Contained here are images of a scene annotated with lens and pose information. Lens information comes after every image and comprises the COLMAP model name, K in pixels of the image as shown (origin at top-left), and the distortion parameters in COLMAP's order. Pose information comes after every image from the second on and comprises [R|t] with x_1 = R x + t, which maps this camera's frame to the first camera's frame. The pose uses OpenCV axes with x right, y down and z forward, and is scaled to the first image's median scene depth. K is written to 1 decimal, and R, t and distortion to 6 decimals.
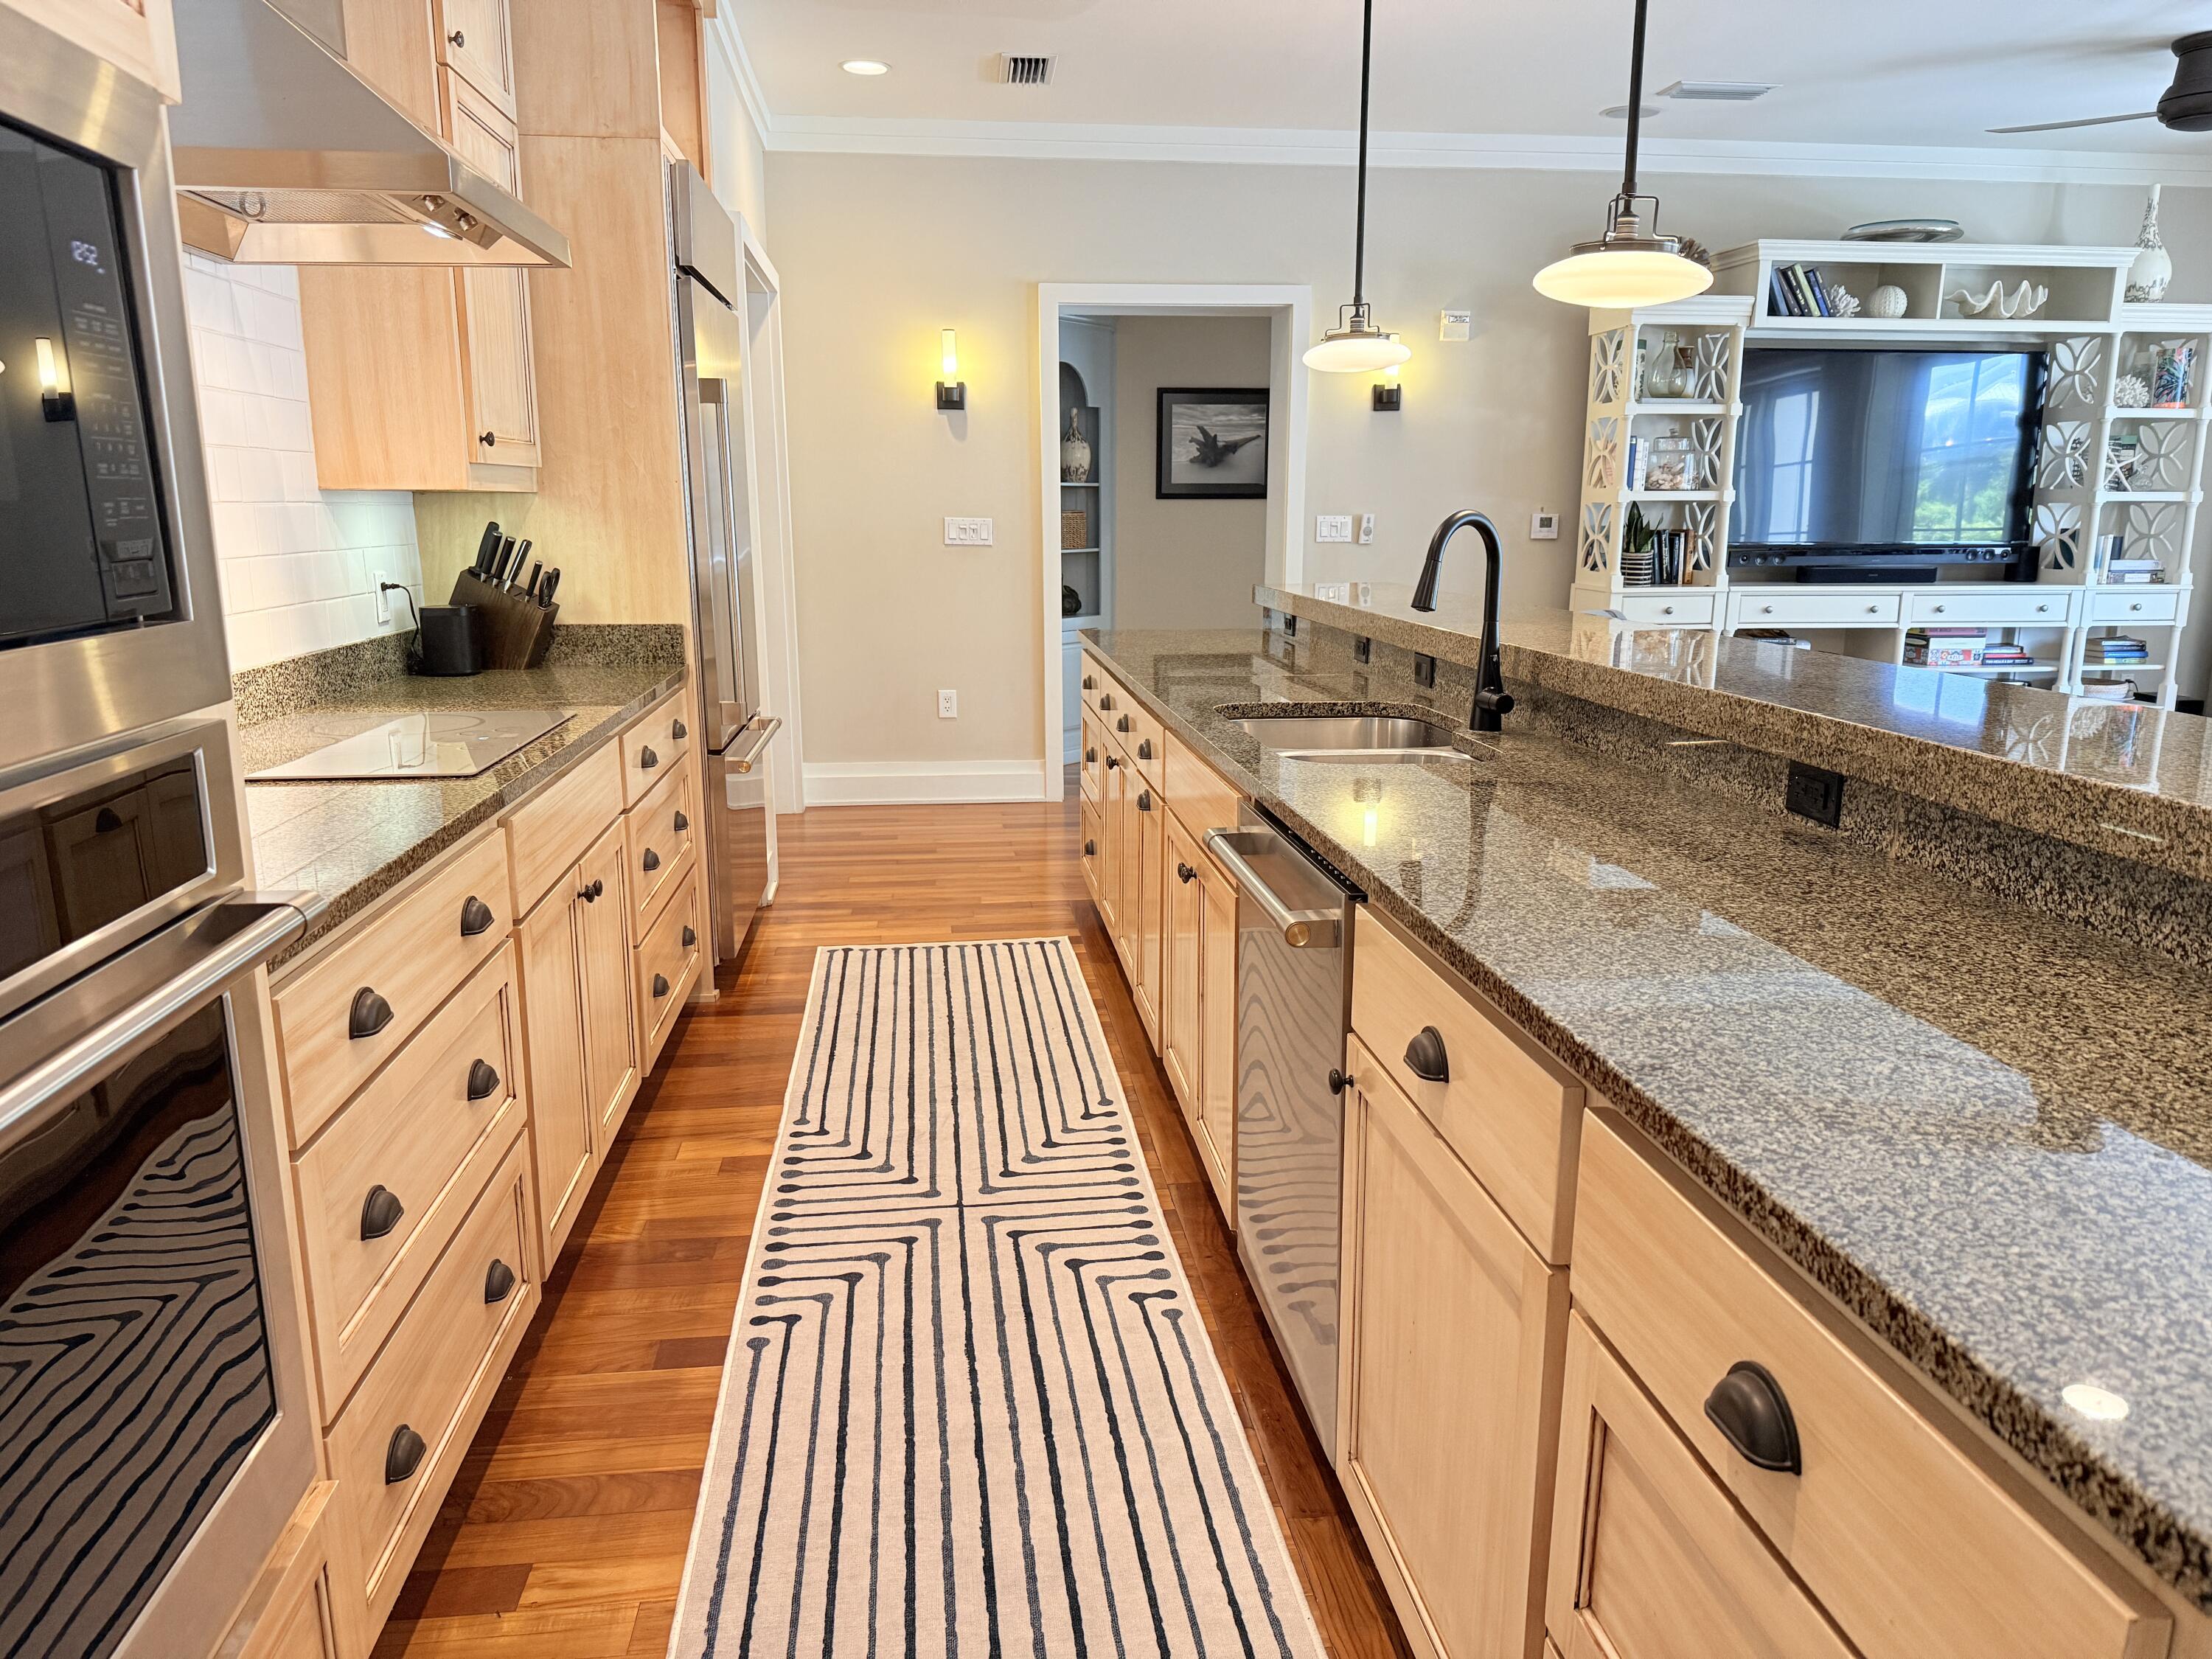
lens RADIAL K [[1556.6, 0, 1104.1], [0, 1556.6, 855.6], [0, 0, 1]] dist [0.000819, -0.006494]
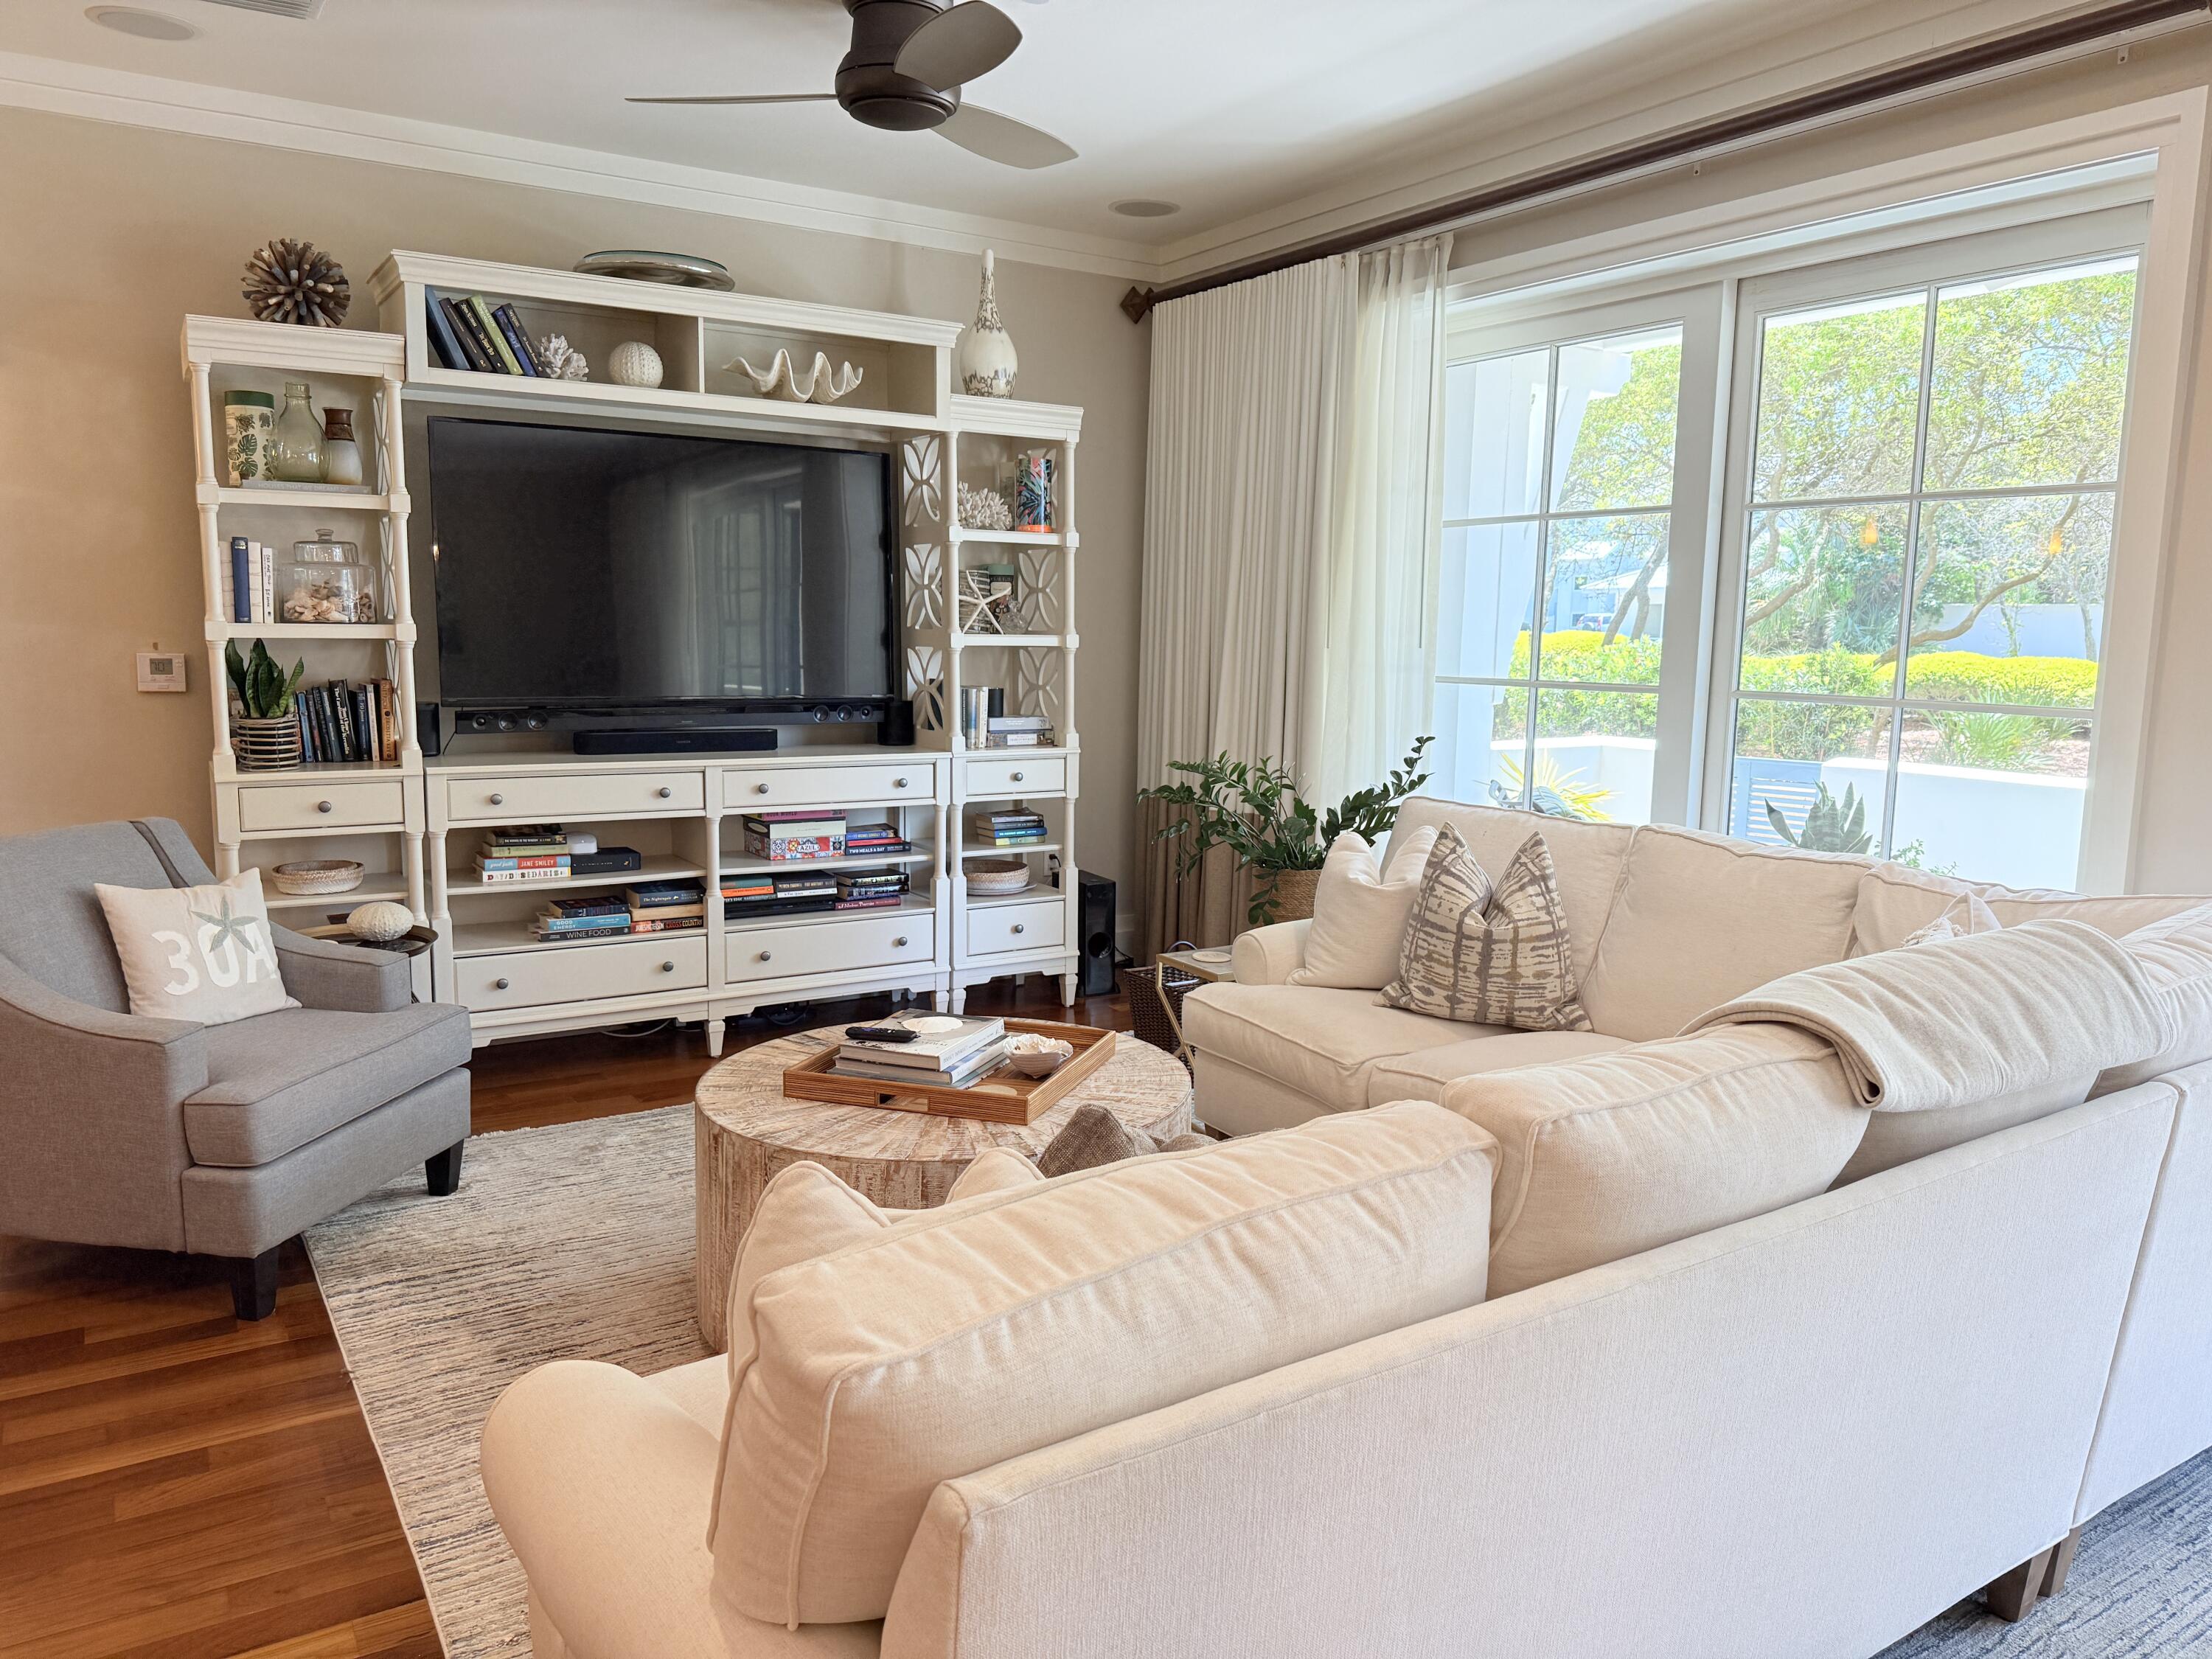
lens RADIAL K [[1554.7, 0, 1111.1], [0, 1554.7, 842.2], [0, 0, 1]] dist [0.129410, -0.228491]
pose [[0.900114, -0.045793, 0.433240, 0.361928], [0.076814, 0.995562, -0.054361, -0.080210], [-0.428828, 0.082210, 0.899638, 0.266467]]
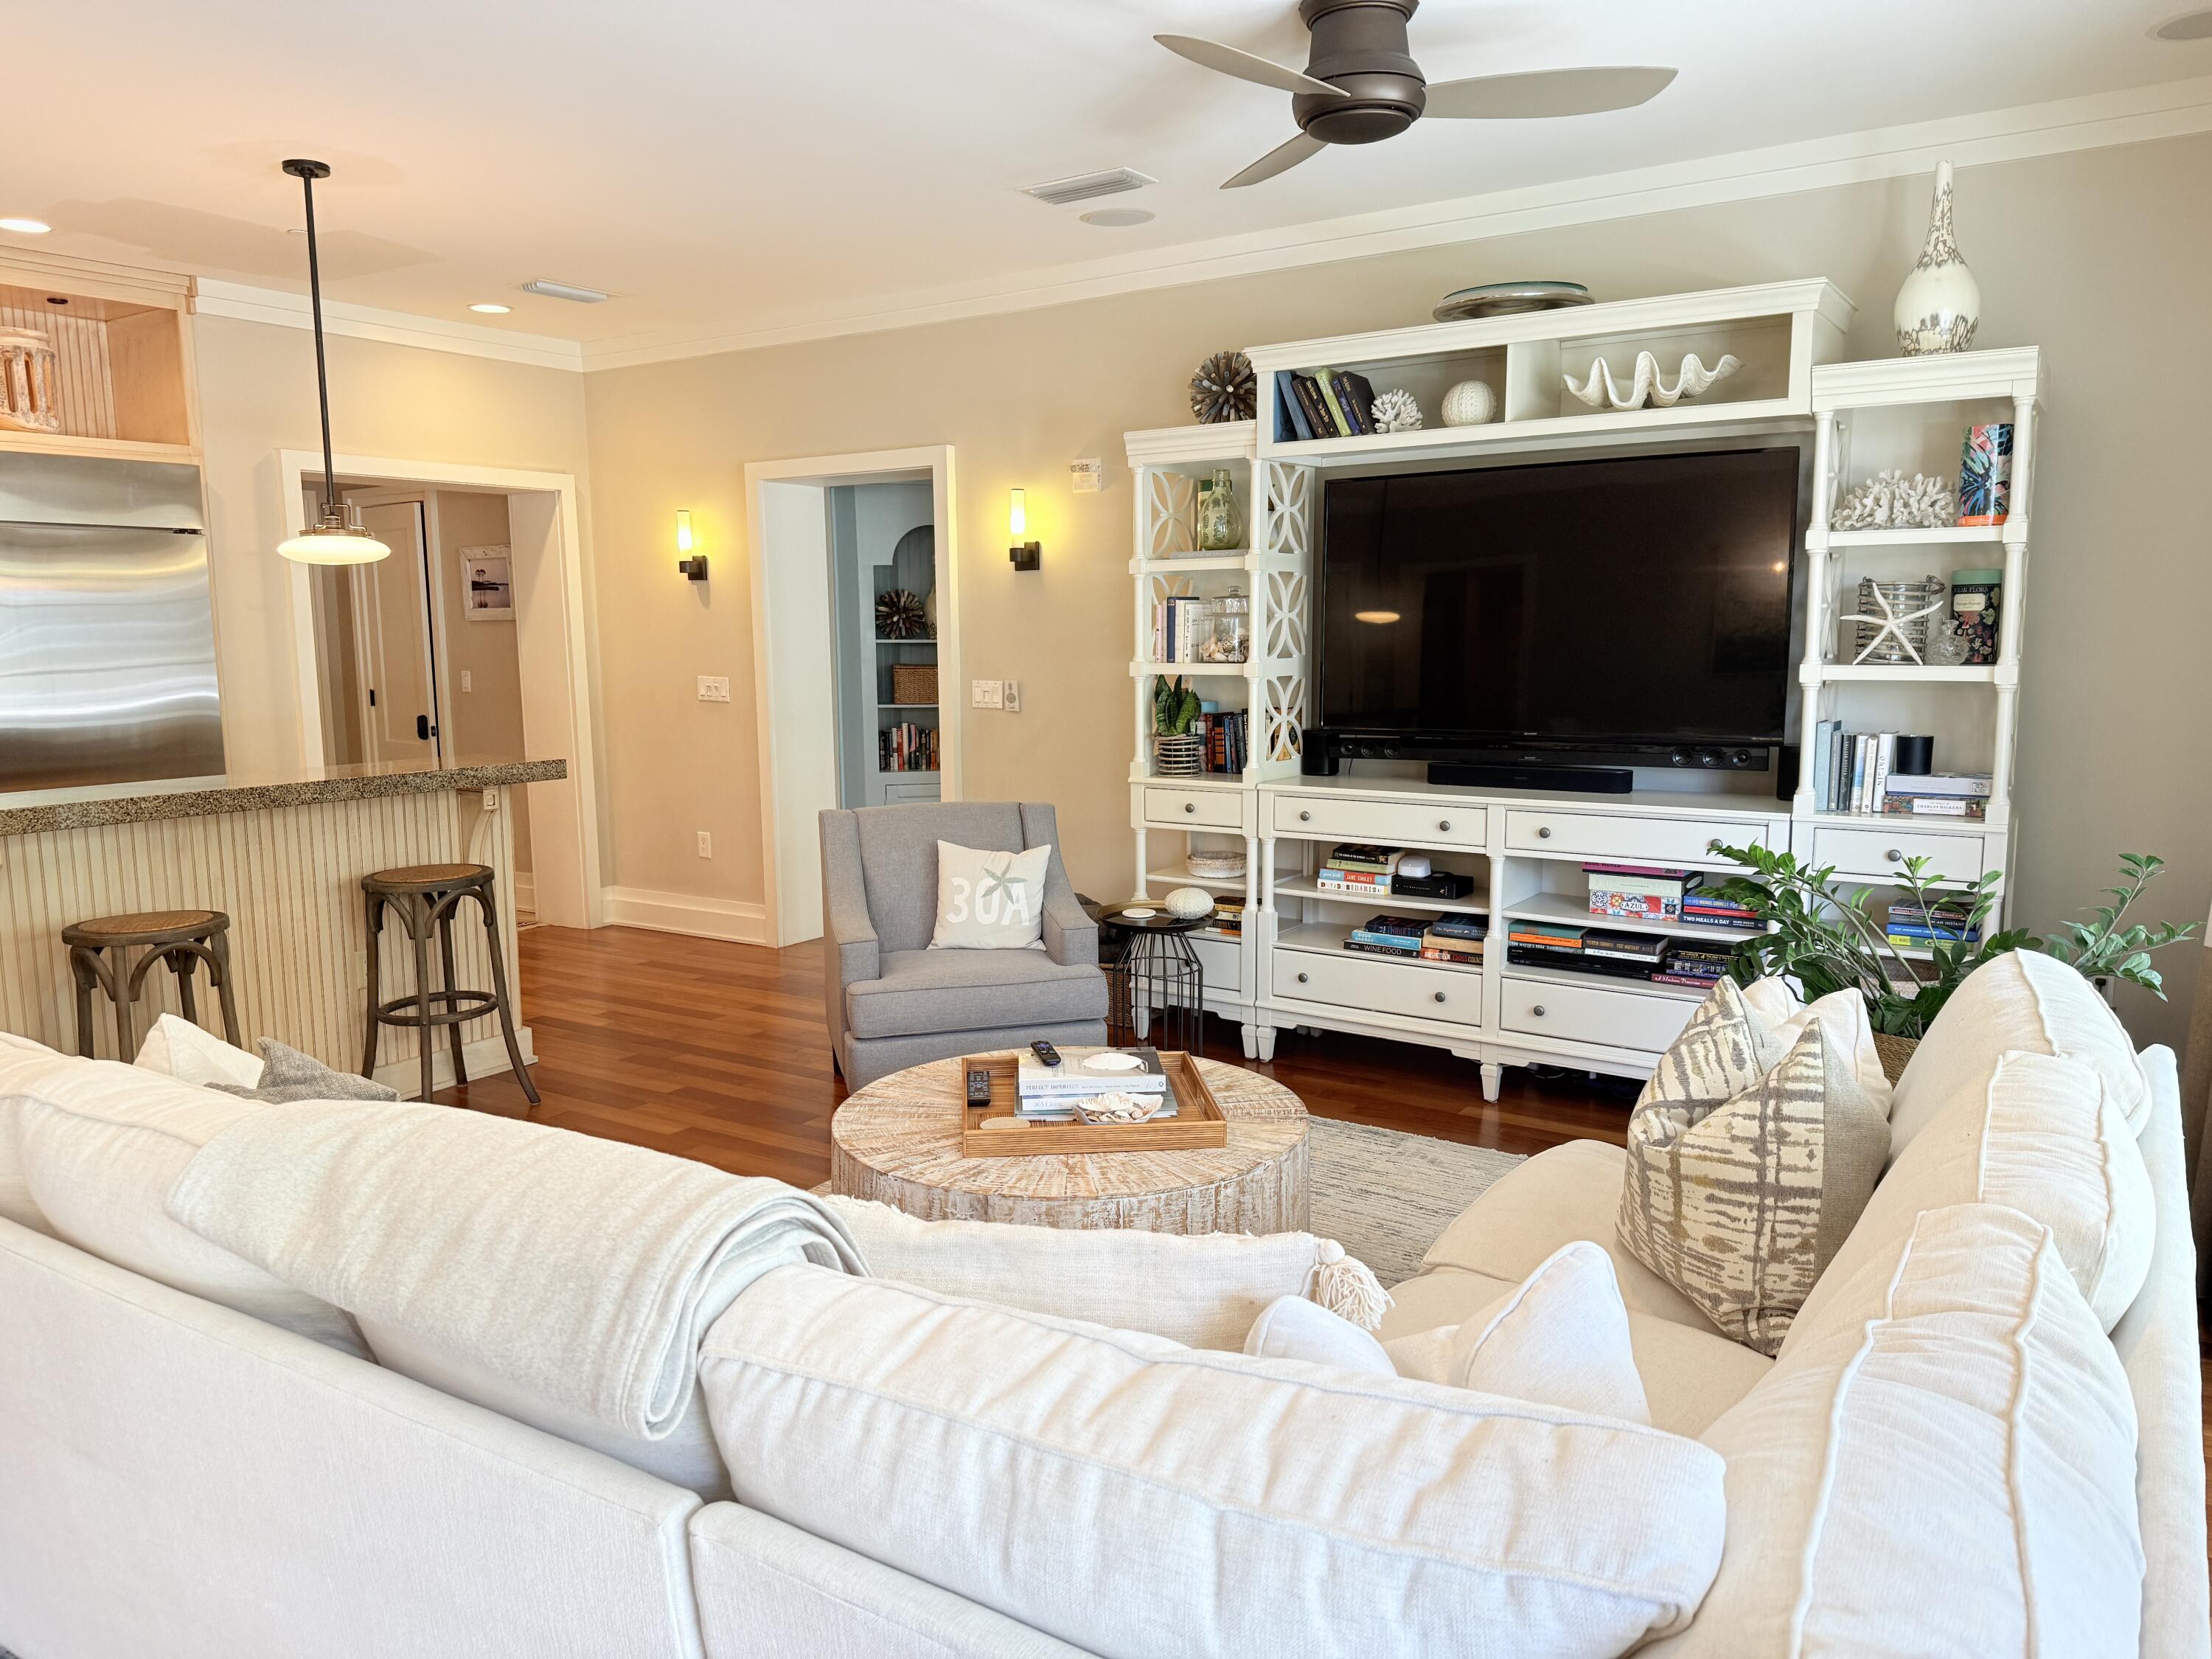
lens RADIAL K [[1554.7, 0, 1111.1], [0, 1554.7, 842.2], [0, 0, 1]] dist [0.129410, -0.228491]
pose [[0.760222, 0.085884, -0.643961, 0.830638], [-0.132634, 0.990864, -0.024430, -0.111177], [0.635980, 0.103983, 0.764668, 0.346125]]
